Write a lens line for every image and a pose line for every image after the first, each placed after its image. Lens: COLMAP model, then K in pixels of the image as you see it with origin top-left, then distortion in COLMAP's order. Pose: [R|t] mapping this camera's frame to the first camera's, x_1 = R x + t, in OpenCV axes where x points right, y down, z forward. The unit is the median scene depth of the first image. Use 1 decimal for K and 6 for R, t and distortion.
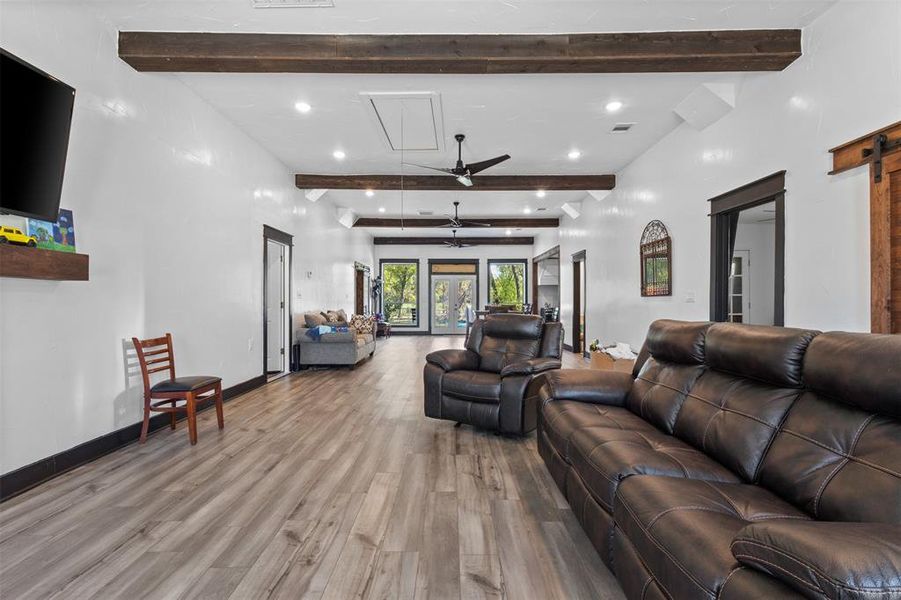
lens RADIAL K [[417.6, 0, 443.3], [0, 417.6, 301.0], [0, 0, 1]] dist [0.002178, 0.002501]
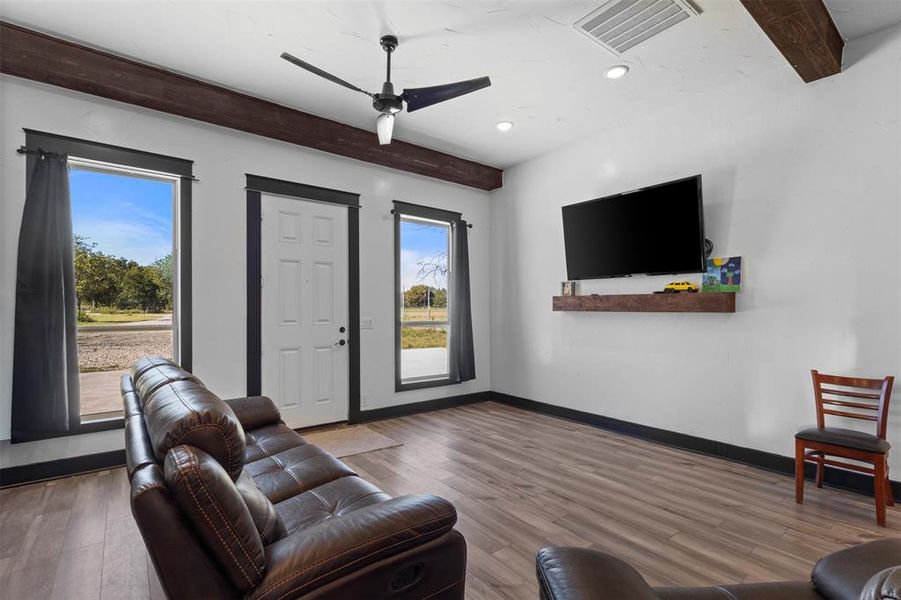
lens RADIAL K [[417.6, 0, 447.7], [0, 417.6, 307.6], [0, 0, 1]] dist [0.002178, 0.002501]
pose [[-0.778505, -0.002002, -0.627636, 0.609749], [0.000178, 0.999994, -0.003411, -0.061637], [0.627639, -0.002768, -0.778500, 1.505054]]
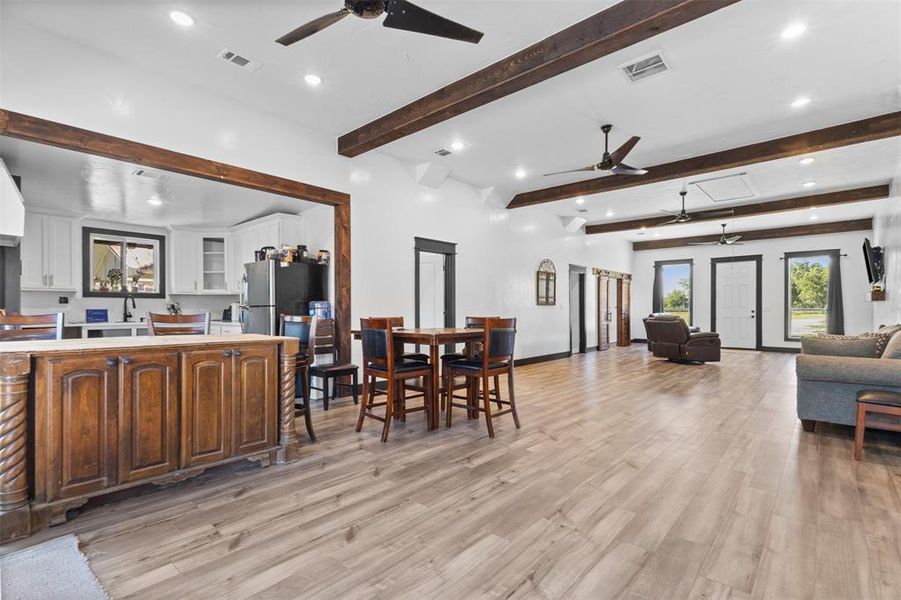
lens RADIAL K [[417.6, 0, 444.8], [0, 417.6, 311.9], [0, 0, 1]] dist [0.002178, 0.002501]
pose [[-0.754918, -0.004469, 0.655804, -0.552077], [0.004265, 0.999922, 0.011724, -0.034952], [-0.655806, 0.011648, -0.754840, 5.129854]]
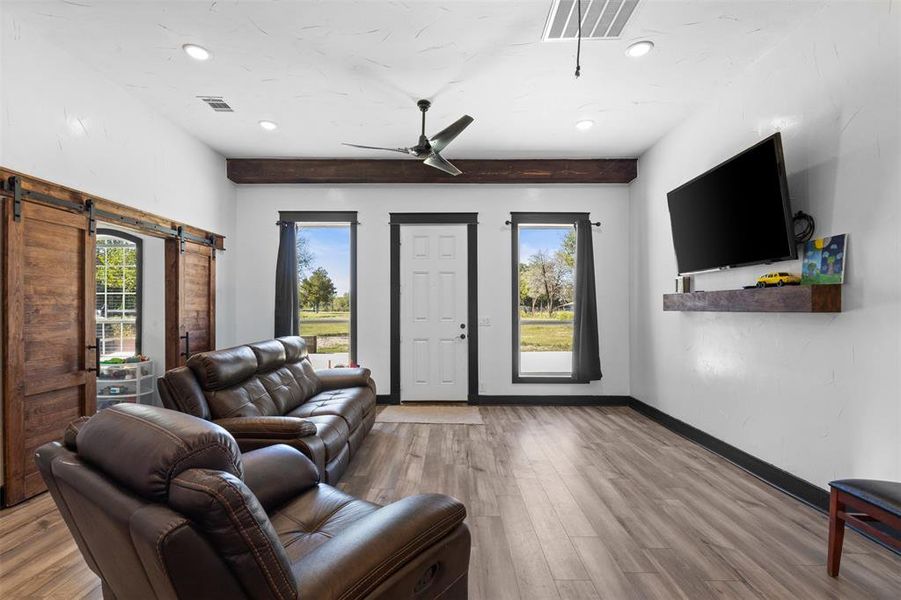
lens RADIAL K [[417.6, 0, 449.0], [0, 417.6, 309.2], [0, 0, 1]] dist [0.002178, 0.002501]
pose [[-0.999924, 0.001179, -0.012260, -0.034975], [0.001206, 0.999997, -0.002178, -0.057285], [0.012257, -0.002193, -0.999922, 1.991722]]
